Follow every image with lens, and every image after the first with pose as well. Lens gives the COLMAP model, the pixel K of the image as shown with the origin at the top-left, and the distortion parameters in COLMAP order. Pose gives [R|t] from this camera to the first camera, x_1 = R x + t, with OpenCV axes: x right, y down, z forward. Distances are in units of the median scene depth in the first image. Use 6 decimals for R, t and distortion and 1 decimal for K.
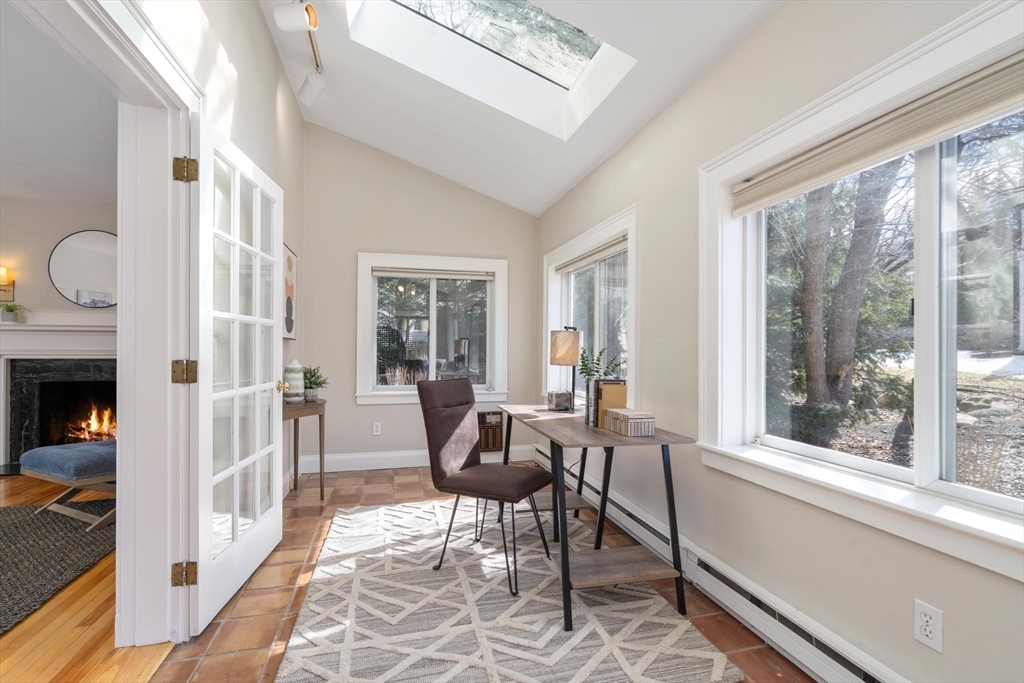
lens RADIAL K [[469.2, 0, 512.2], [0, 469.2, 344.9], [0, 0, 1]] dist [0.002688, 0.000493]
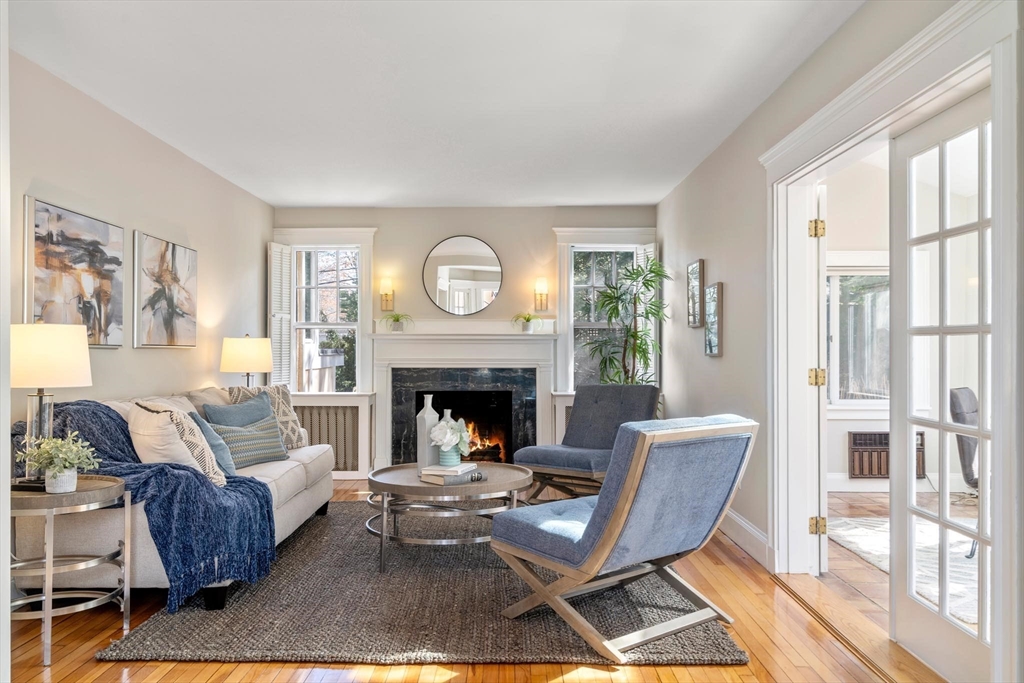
lens RADIAL K [[798.7, 0, 511.4], [0, 798.7, 346.0], [0, 0, 1]] dist [0.005503, 0.000940]
pose [[0.966570, -0.006253, -0.256327, -0.375012], [0.005407, 0.999977, -0.004007, -0.008774], [0.256346, 0.002488, 0.966582, -0.584345]]
